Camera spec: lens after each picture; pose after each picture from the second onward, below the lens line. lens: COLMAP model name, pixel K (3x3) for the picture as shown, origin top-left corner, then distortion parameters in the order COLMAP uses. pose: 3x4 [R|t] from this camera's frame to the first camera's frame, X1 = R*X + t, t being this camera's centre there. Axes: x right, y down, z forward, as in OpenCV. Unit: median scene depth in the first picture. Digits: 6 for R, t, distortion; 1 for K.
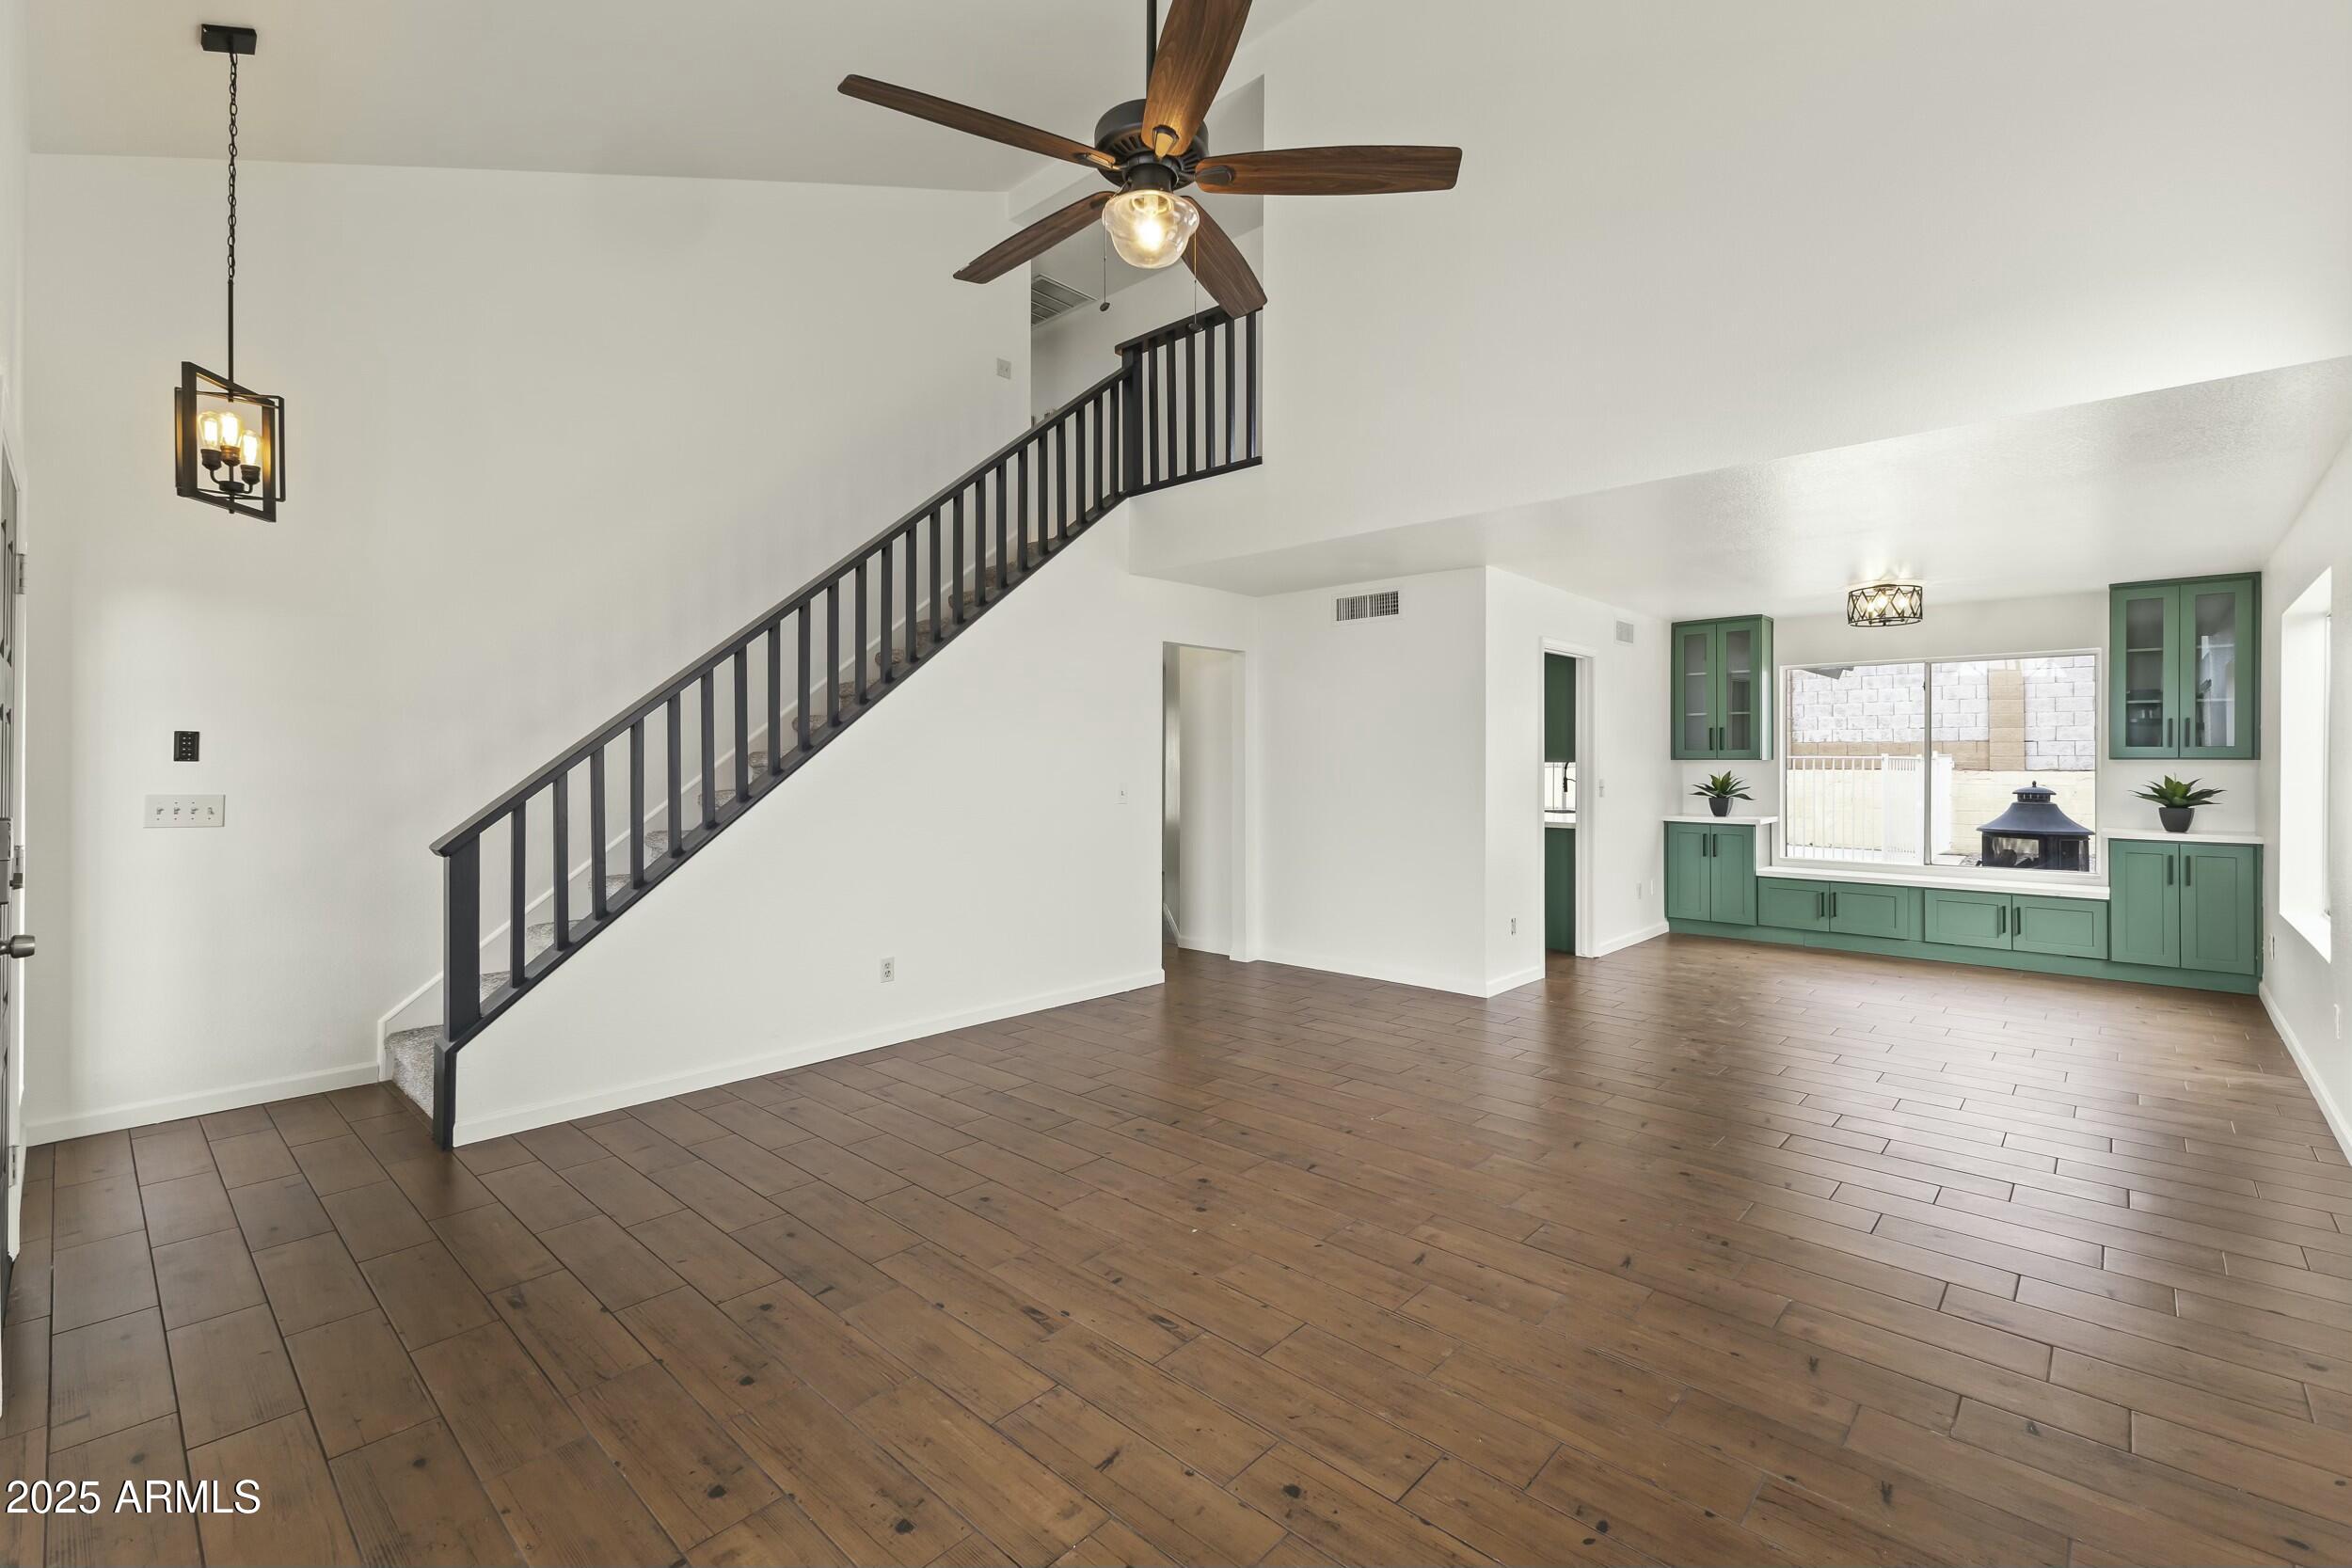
lens RADIAL K [[1018.6, 0, 1176.5], [0, 1018.6, 764.0], [0, 0, 1]] dist [0.008437, -0.002790]
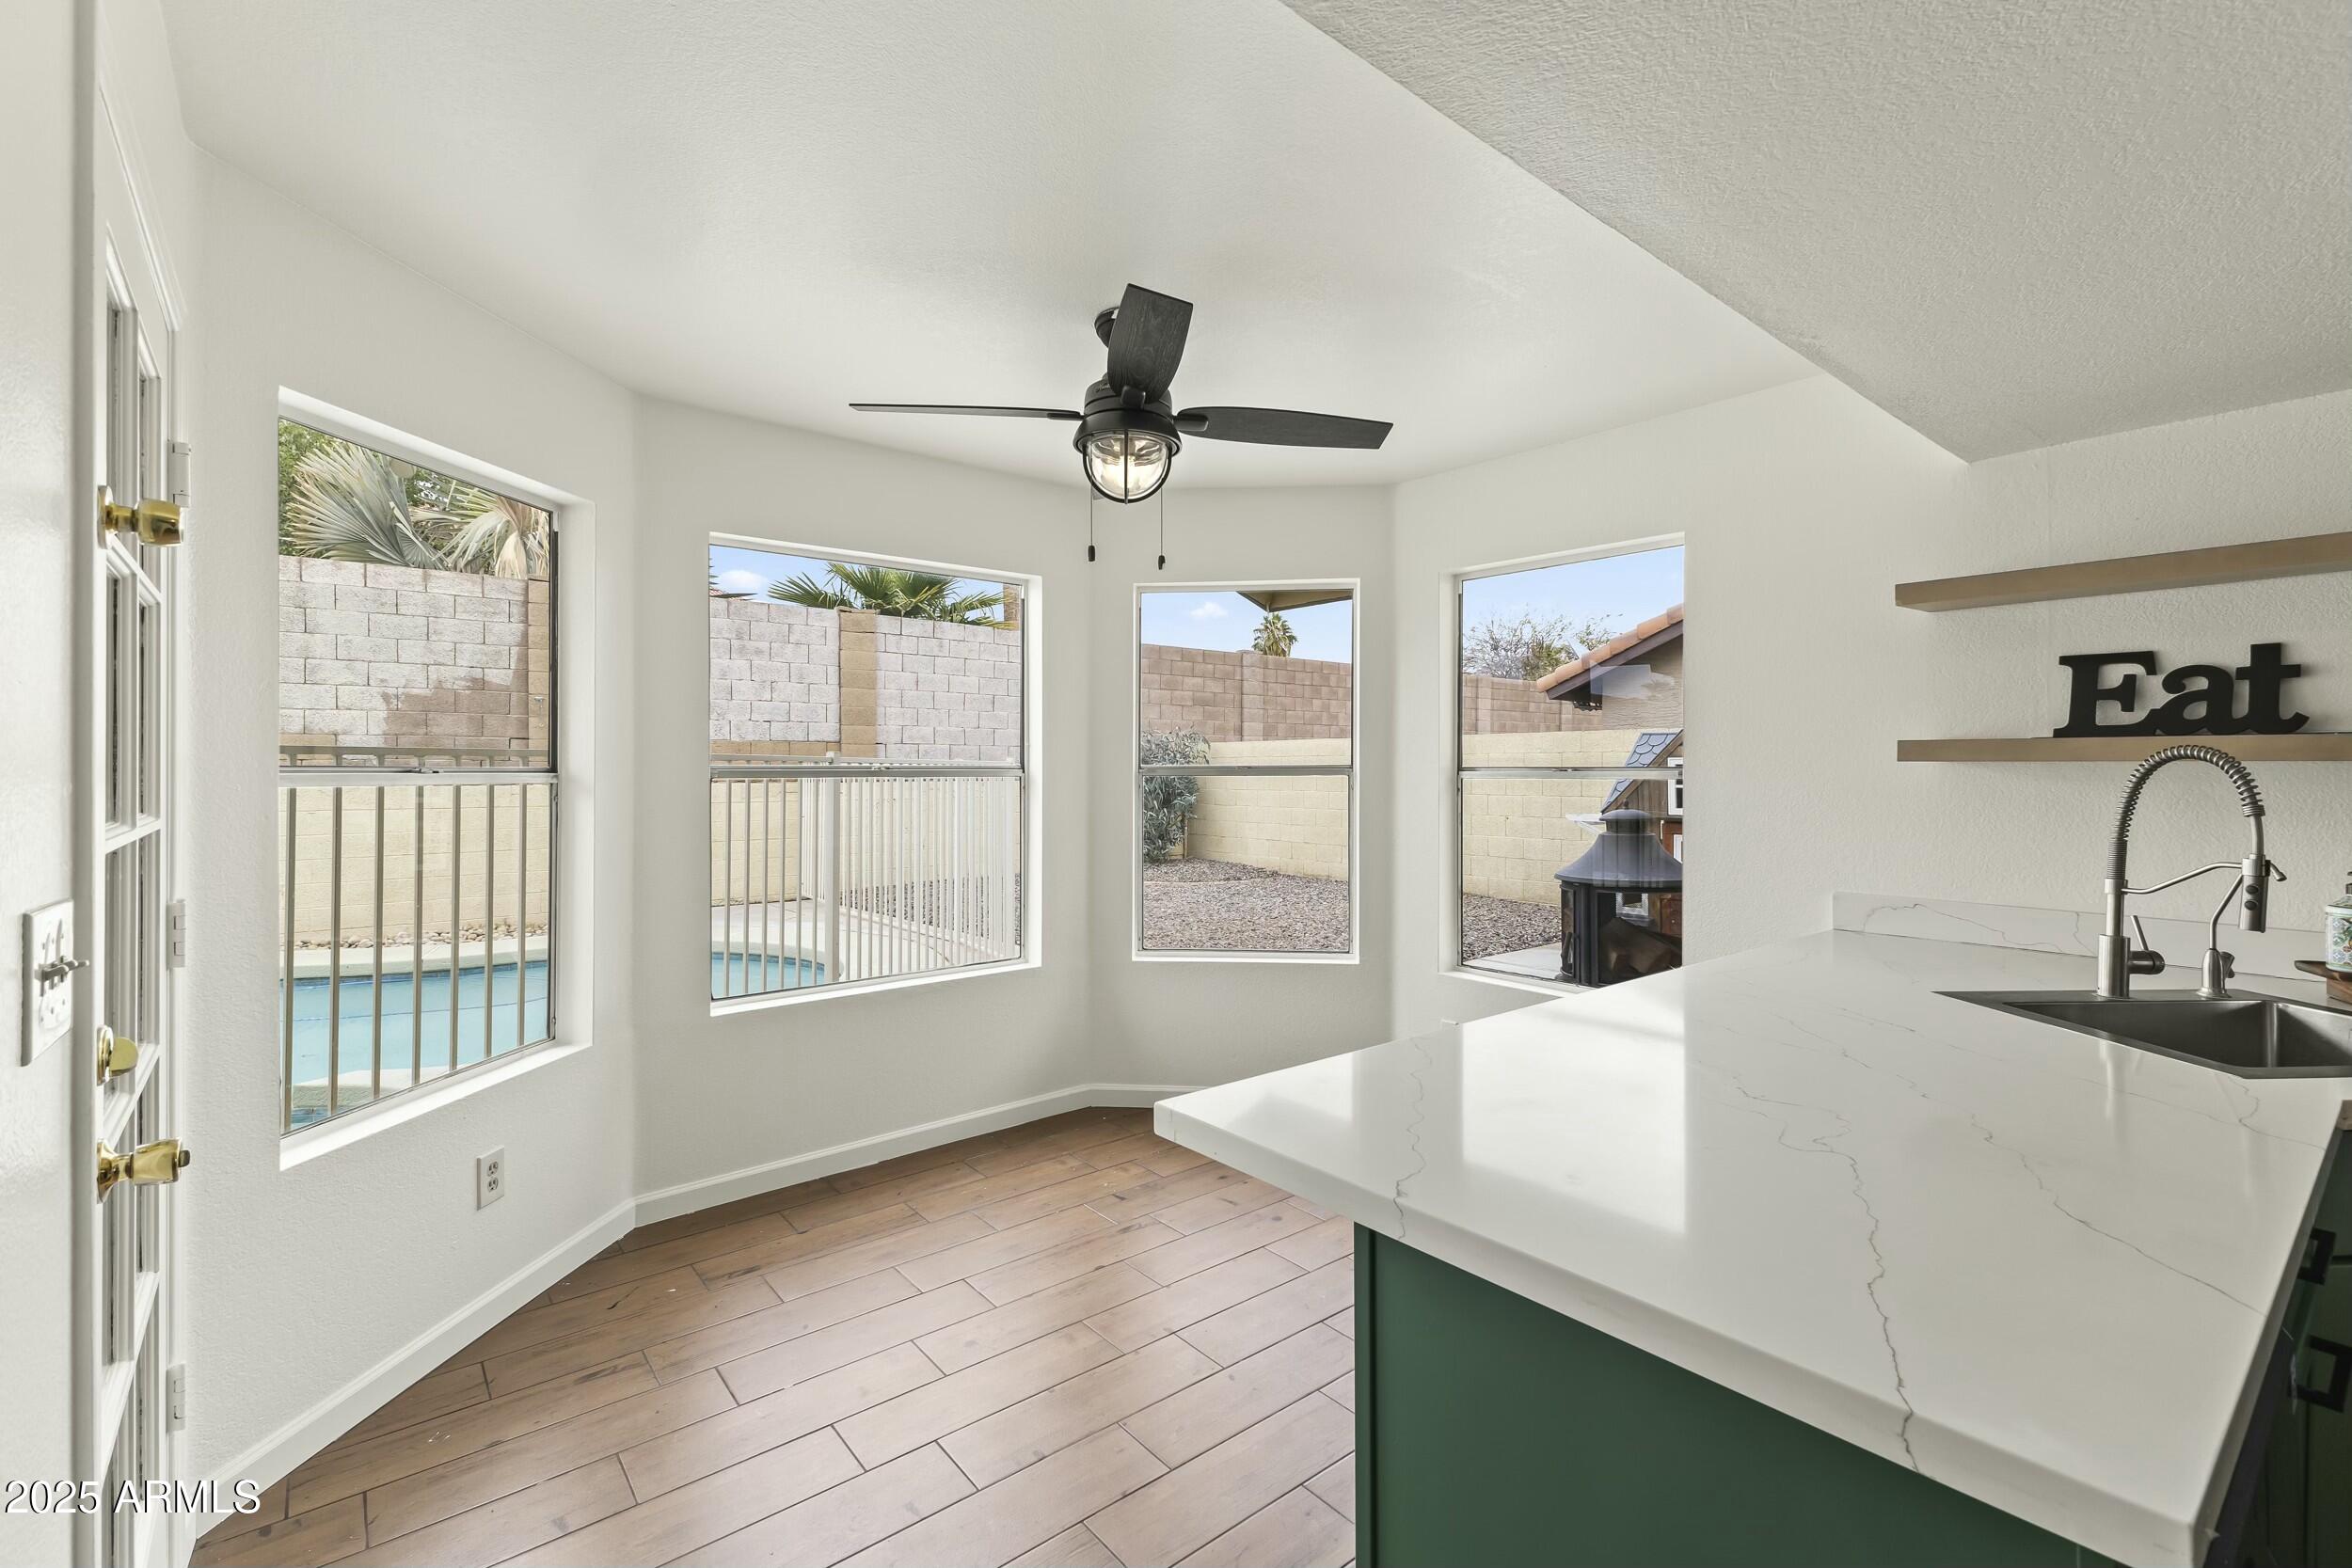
lens RADIAL K [[1018.6, 0, 1180.1], [0, 1018.6, 767.7], [0, 0, 1]] dist [0.008437, -0.002790]
pose [[0.124000, -0.000240, 0.992282, 0.212795], [0.004726, 0.999989, -0.000349, -0.006567], [-0.992271, 0.004733, 0.124000, 1.577618]]
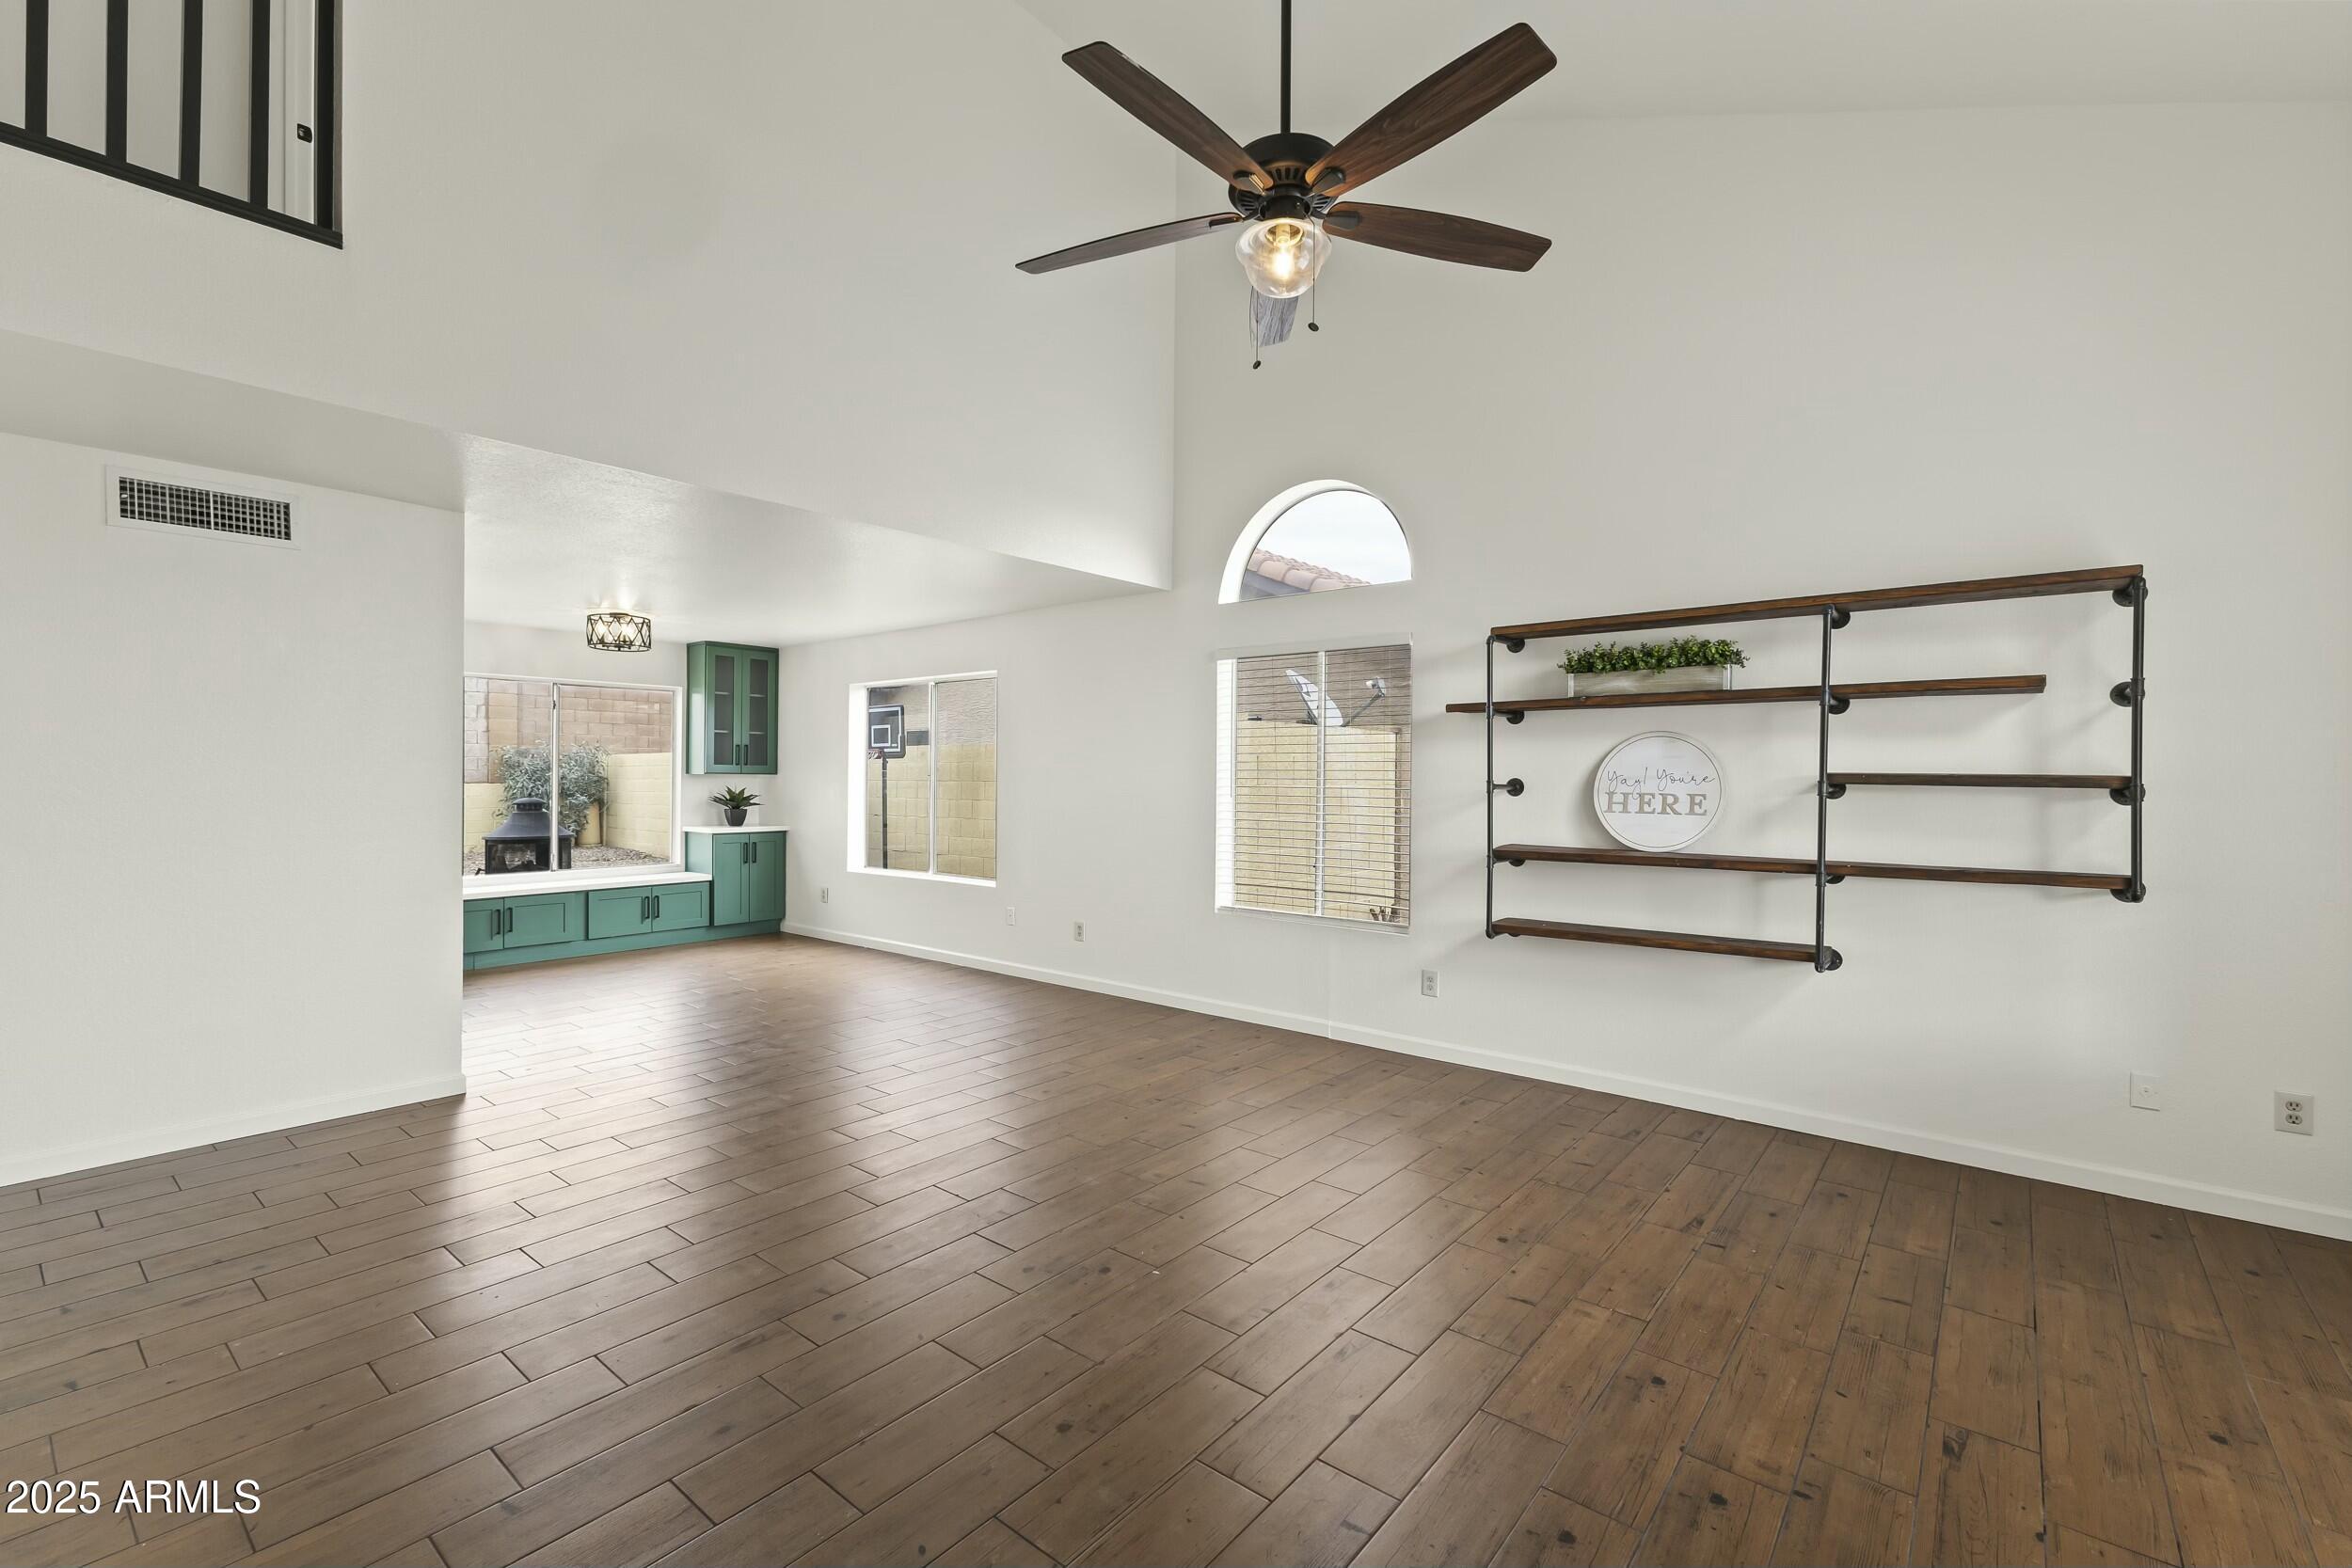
lens RADIAL K [[1018.6, 0, 1170.4], [0, 1018.6, 773.4], [0, 0, 1]] dist [0.008437, -0.002790]
pose [[-0.056394, 0.002471, 0.998406, -0.426505], [0.000235, 0.999997, -0.002462, -0.001819], [-0.998409, 0.000096, -0.056395, 0.475956]]
